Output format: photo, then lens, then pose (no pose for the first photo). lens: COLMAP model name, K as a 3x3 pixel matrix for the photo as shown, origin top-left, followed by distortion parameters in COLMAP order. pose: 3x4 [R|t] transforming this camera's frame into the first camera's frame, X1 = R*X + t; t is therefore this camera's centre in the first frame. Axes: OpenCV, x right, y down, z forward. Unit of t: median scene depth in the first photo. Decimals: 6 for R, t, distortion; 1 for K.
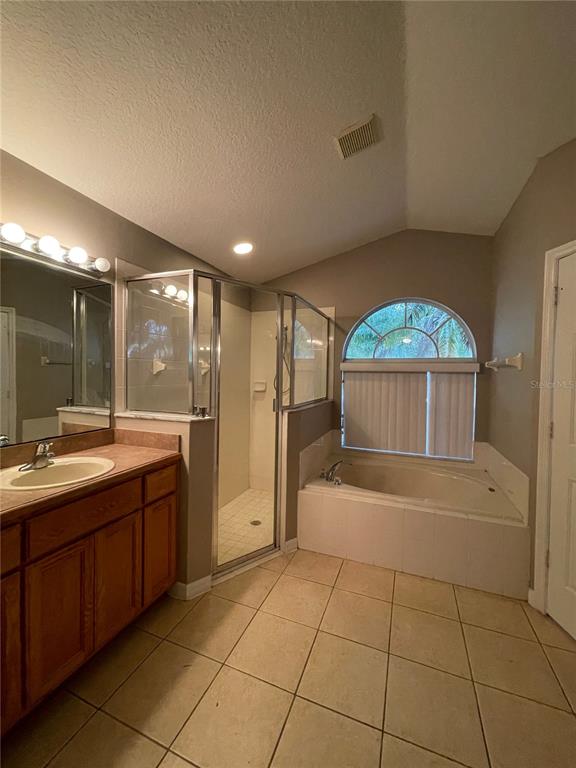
lens RADIAL K [[309.2, 0, 286.6], [0, 309.2, 381.3], [0, 0, 1]] dist [-0.002221, 0.000077]
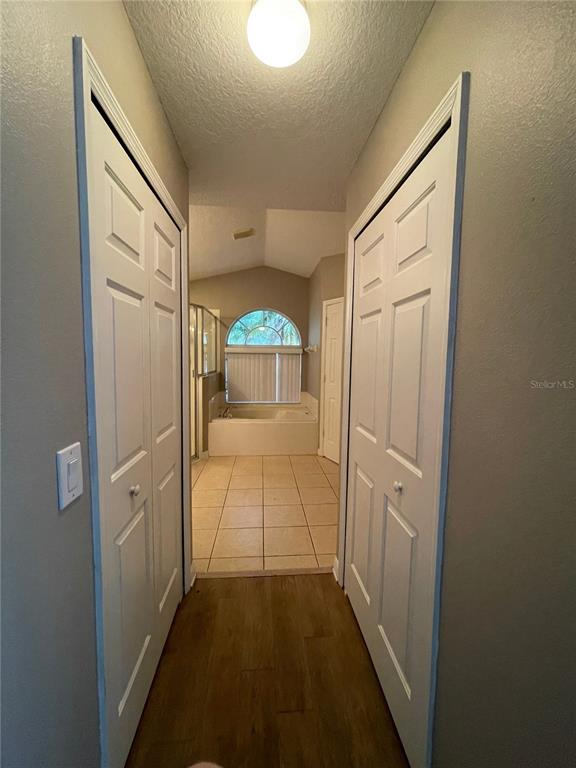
lens RADIAL K [[309.2, 0, 285.6], [0, 309.2, 382.7], [0, 0, 1]] dist [-0.002221, 0.000077]
pose [[0.897095, -0.038785, 0.440131, -0.254072], [0.008097, 0.997416, 0.071389, 0.008878], [-0.441763, -0.060479, 0.895091, -0.553775]]
